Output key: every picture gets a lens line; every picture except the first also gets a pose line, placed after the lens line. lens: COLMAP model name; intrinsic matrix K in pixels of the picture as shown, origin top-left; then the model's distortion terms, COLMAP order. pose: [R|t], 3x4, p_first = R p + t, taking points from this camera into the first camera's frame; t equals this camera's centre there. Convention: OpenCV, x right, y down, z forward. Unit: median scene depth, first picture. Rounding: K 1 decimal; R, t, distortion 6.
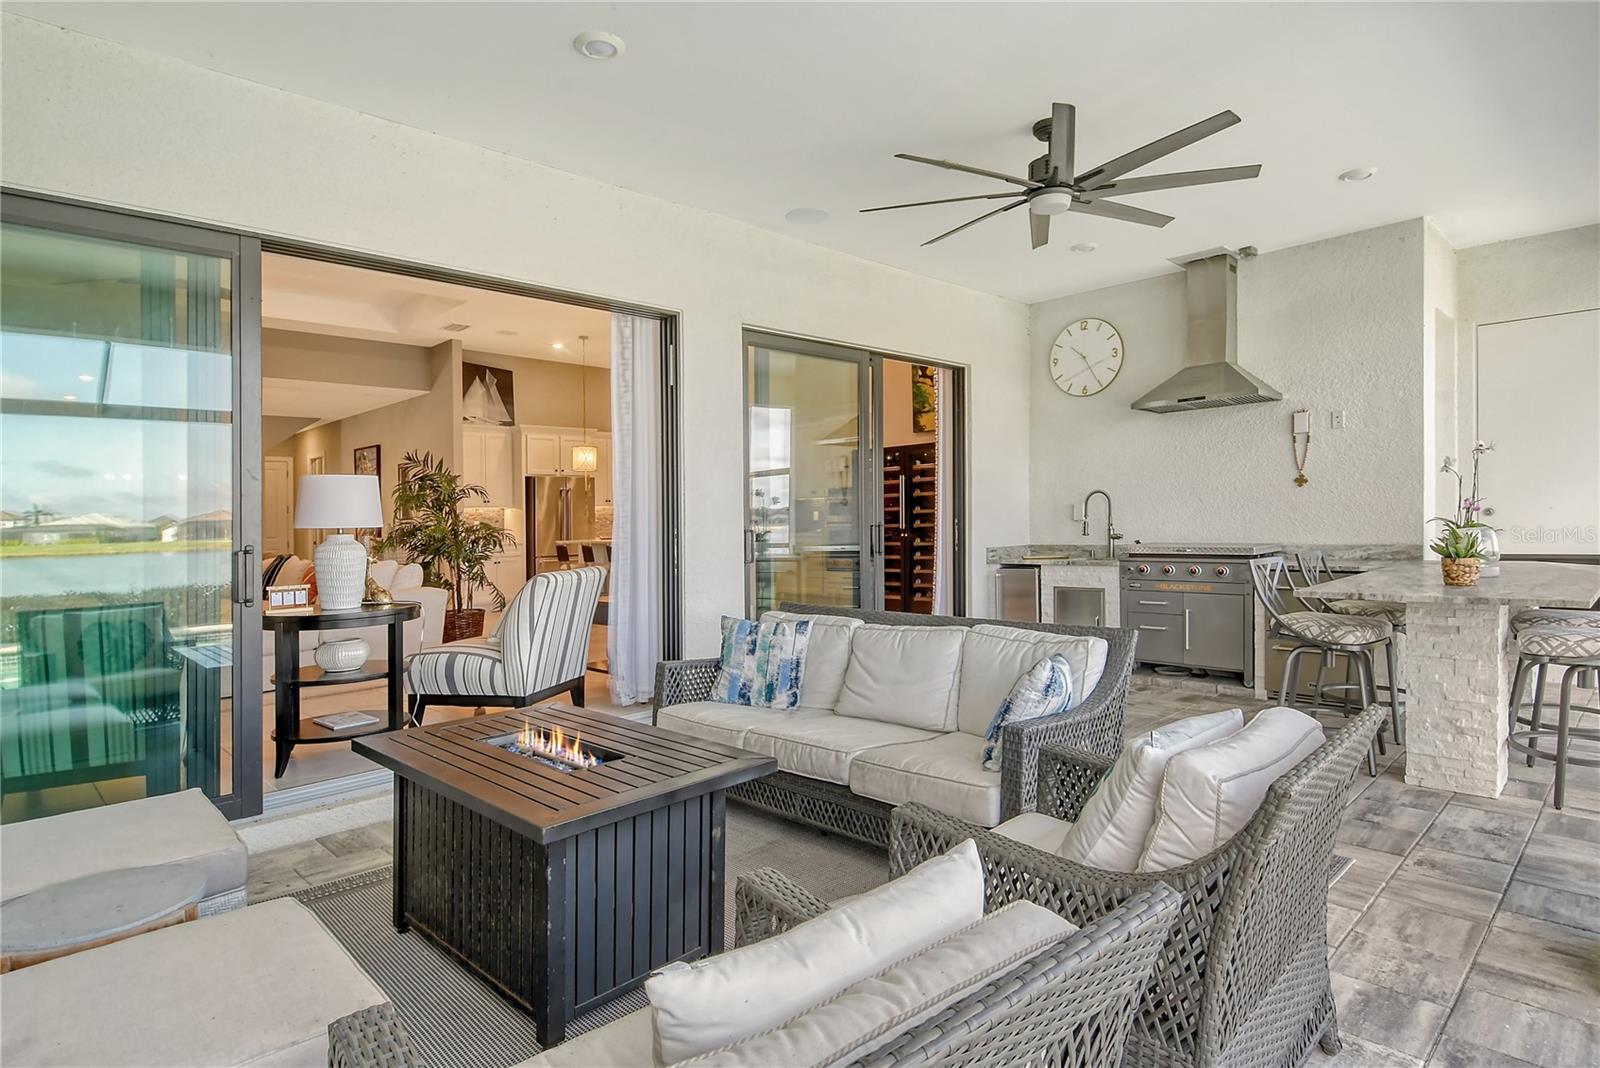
lens RADIAL K [[859.7, 0, 834.5], [0, 859.7, 532.4], [0, 0, 1]] dist [0.021113, -0.017420]
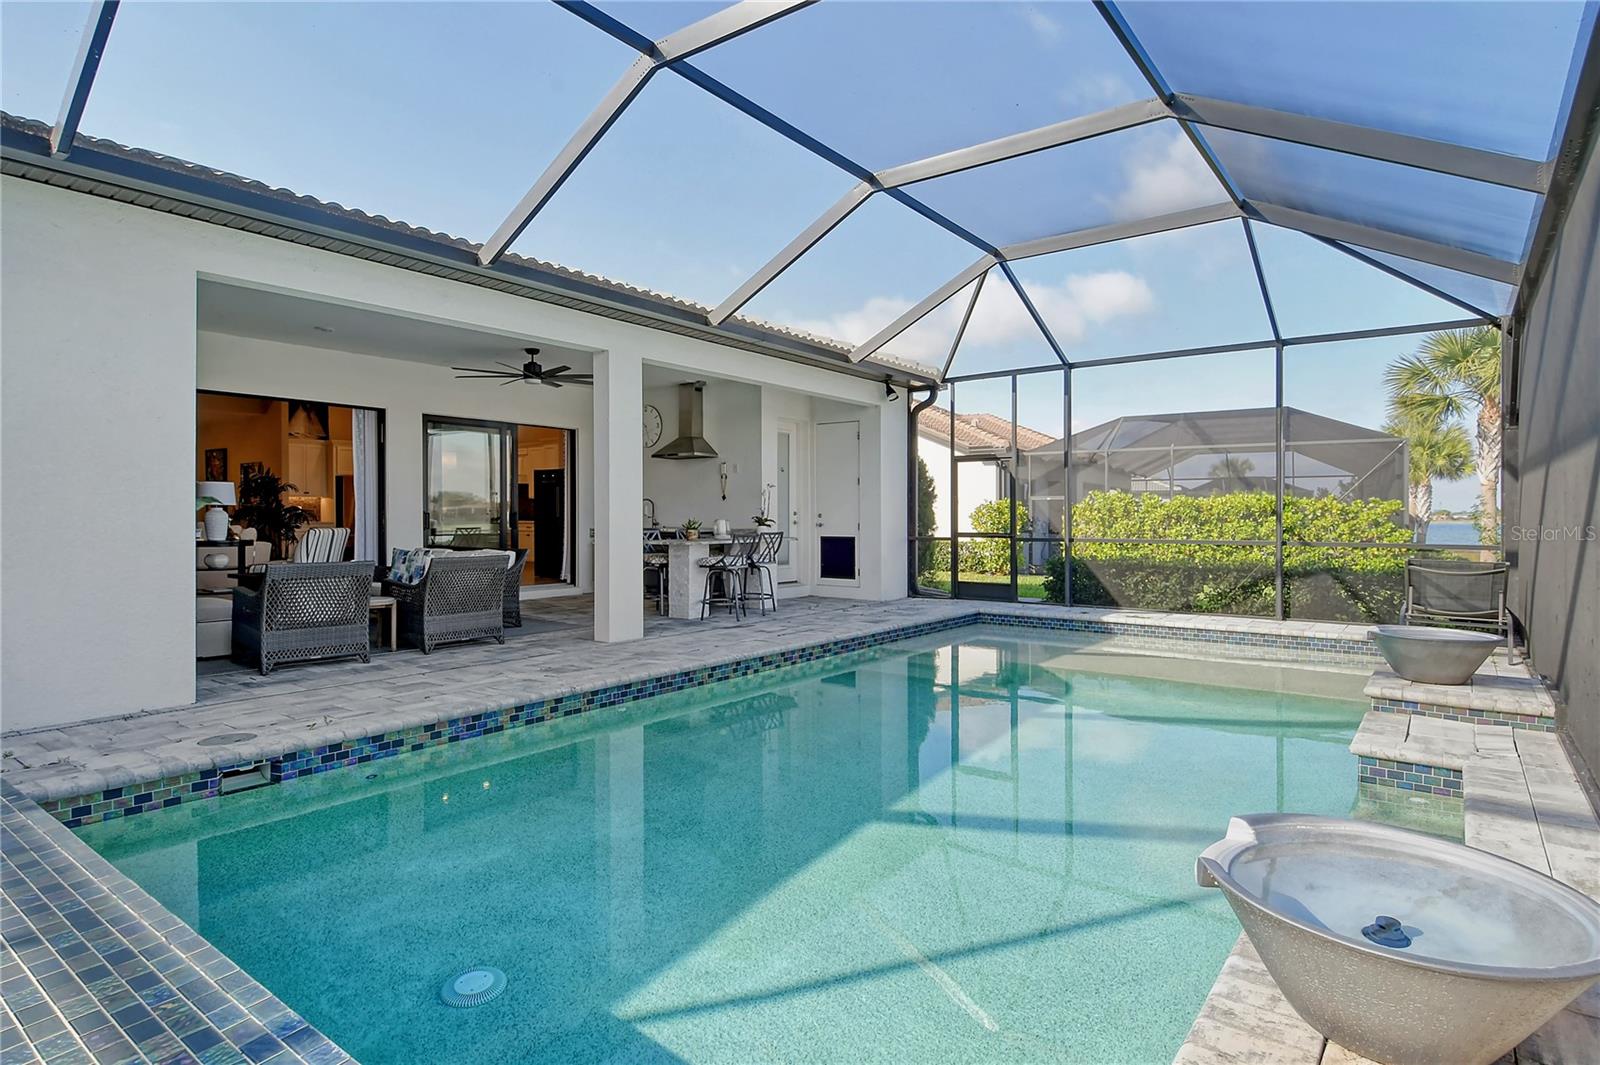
lens RADIAL K [[859.7, 0, 803.4], [0, 859.7, 541.9], [0, 0, 1]] dist [0.021113, -0.017420]
pose [[0.992931, 0.026902, 0.115606, 0.638505], [-0.028070, 0.999570, 0.008489, 0.027343], [-0.115328, -0.011674, 0.993259, -1.314840]]
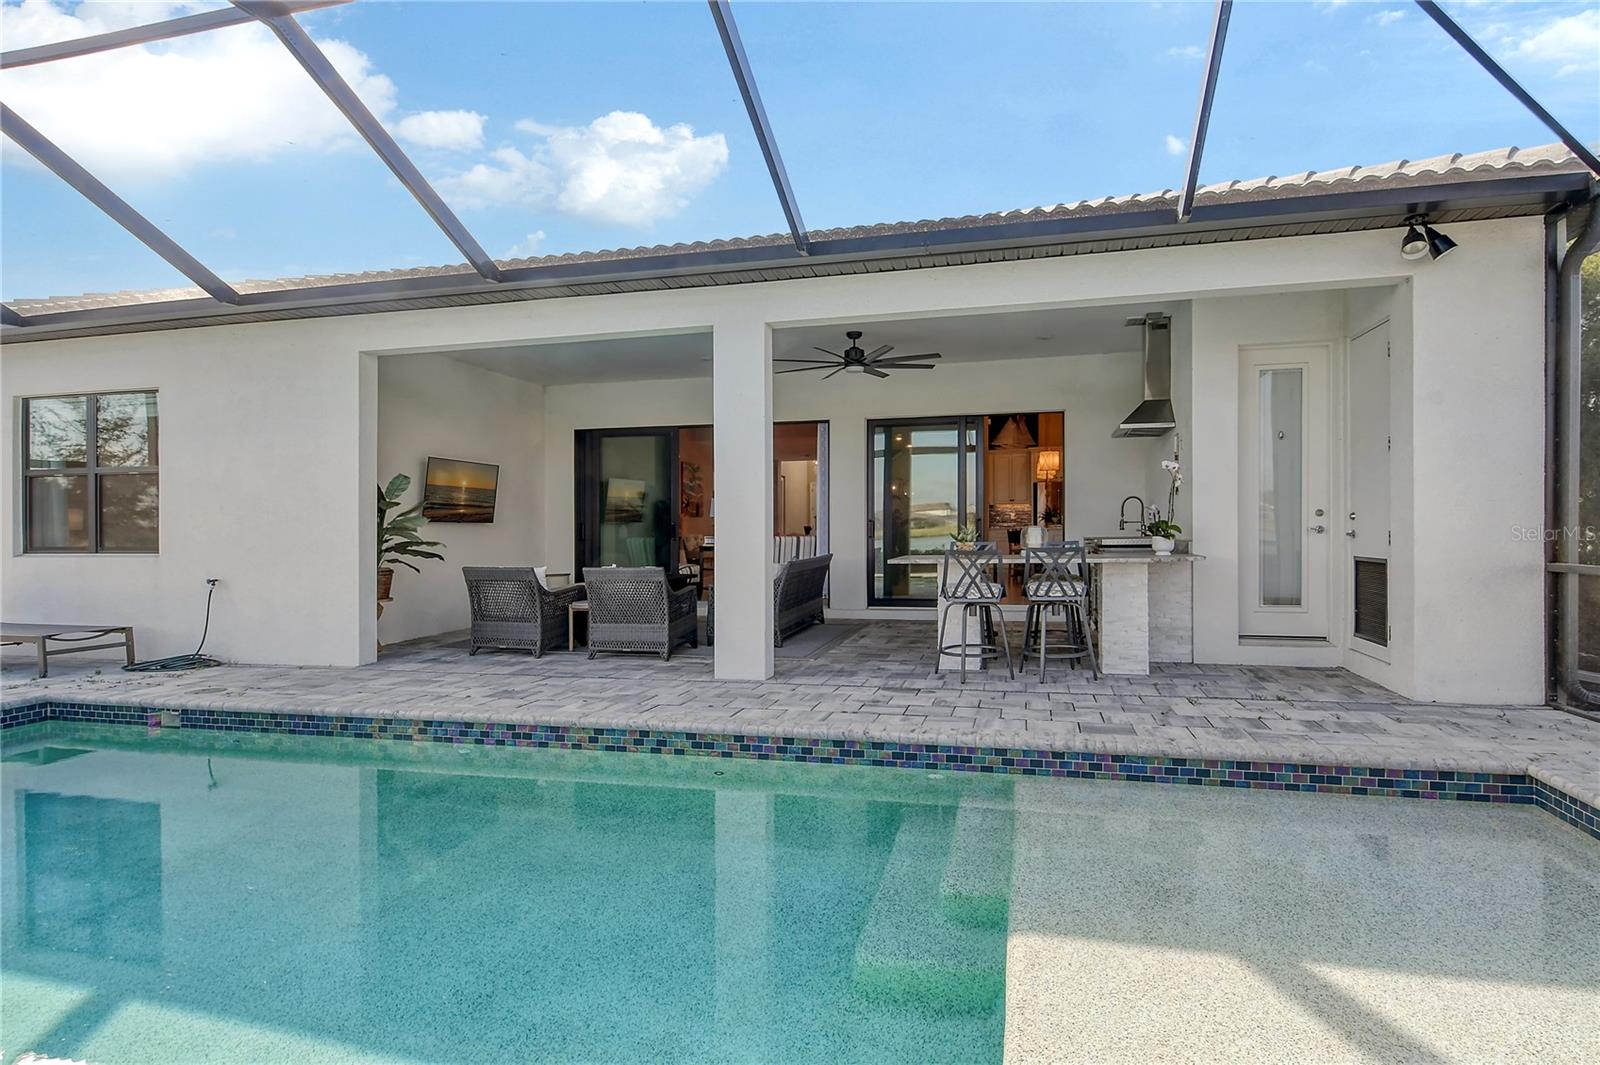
lens RADIAL K [[859.7, 0, 802.7], [0, 859.7, 541.2], [0, 0, 1]] dist [0.021113, -0.017420]
pose [[0.492286, 0.038771, -0.869569, 1.759644], [-0.017146, 0.999246, 0.034846, -0.025886], [0.870264, -0.002245, 0.492580, -0.129388]]
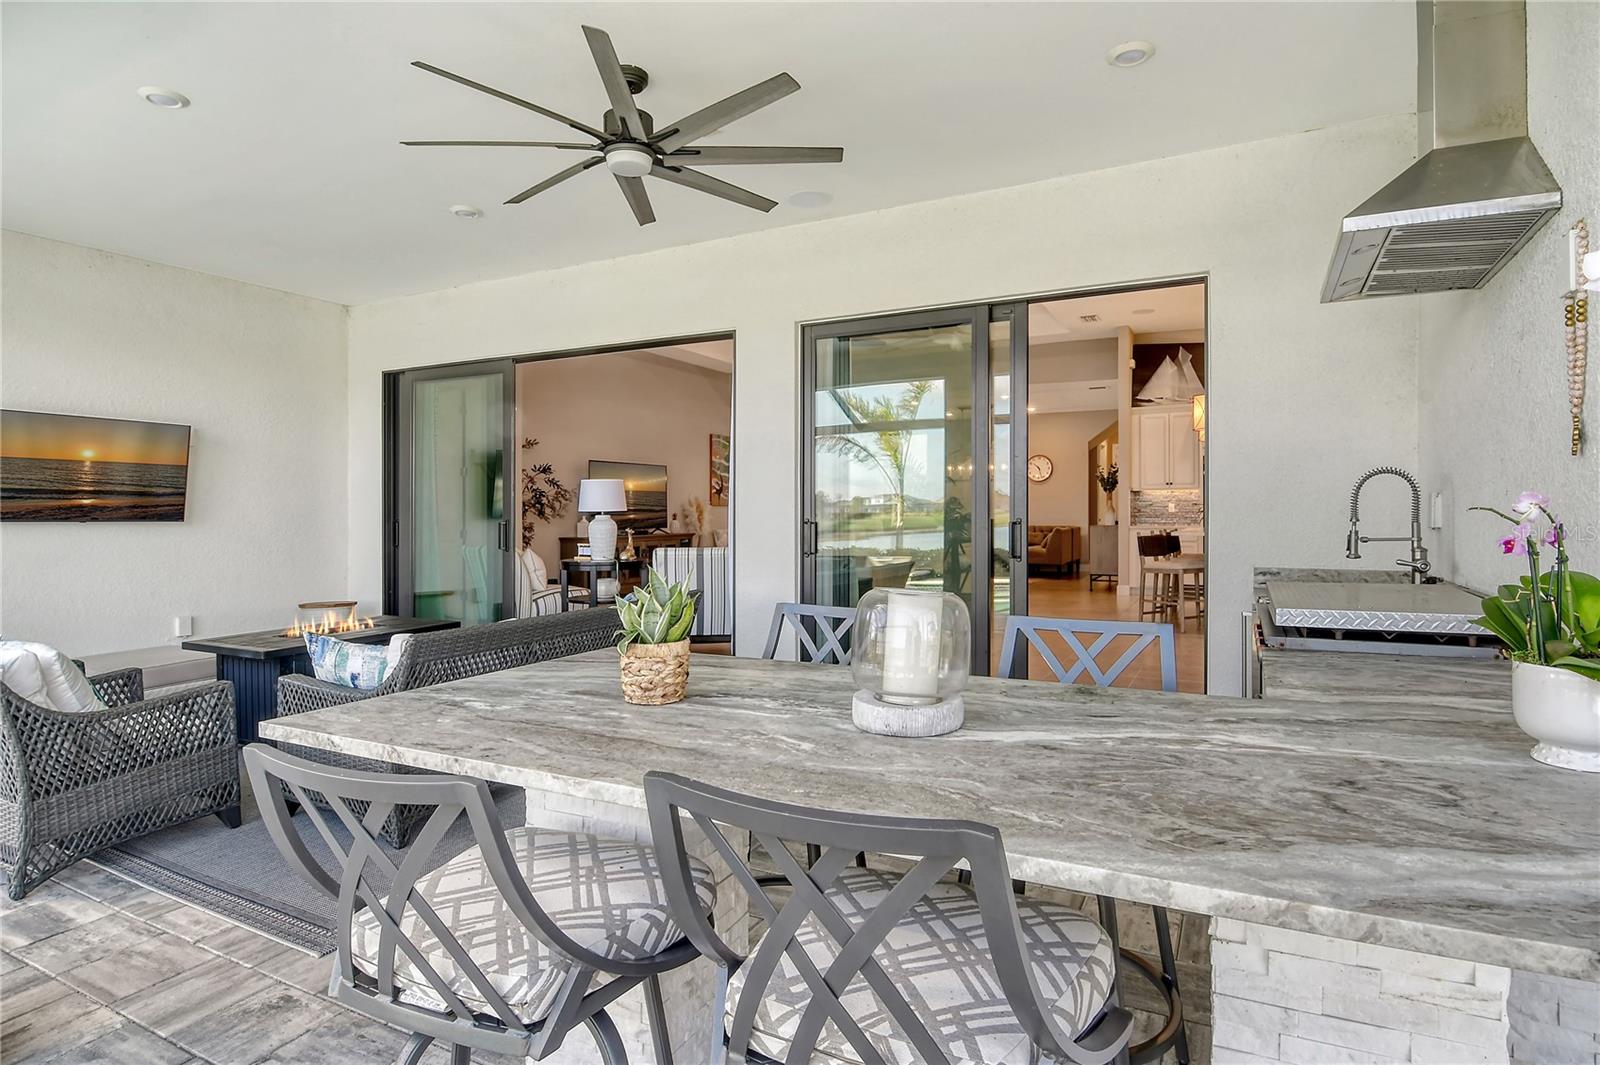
lens RADIAL K [[859.7, 0, 791.7], [0, 859.7, 527.8], [0, 0, 1]] dist [0.021113, -0.017420]
pose [[0.280834, 0.045756, -0.958665, 0.990768], [-0.020284, 0.998923, 0.041735, -0.046322], [0.959542, 0.007725, 0.281459, 0.792704]]
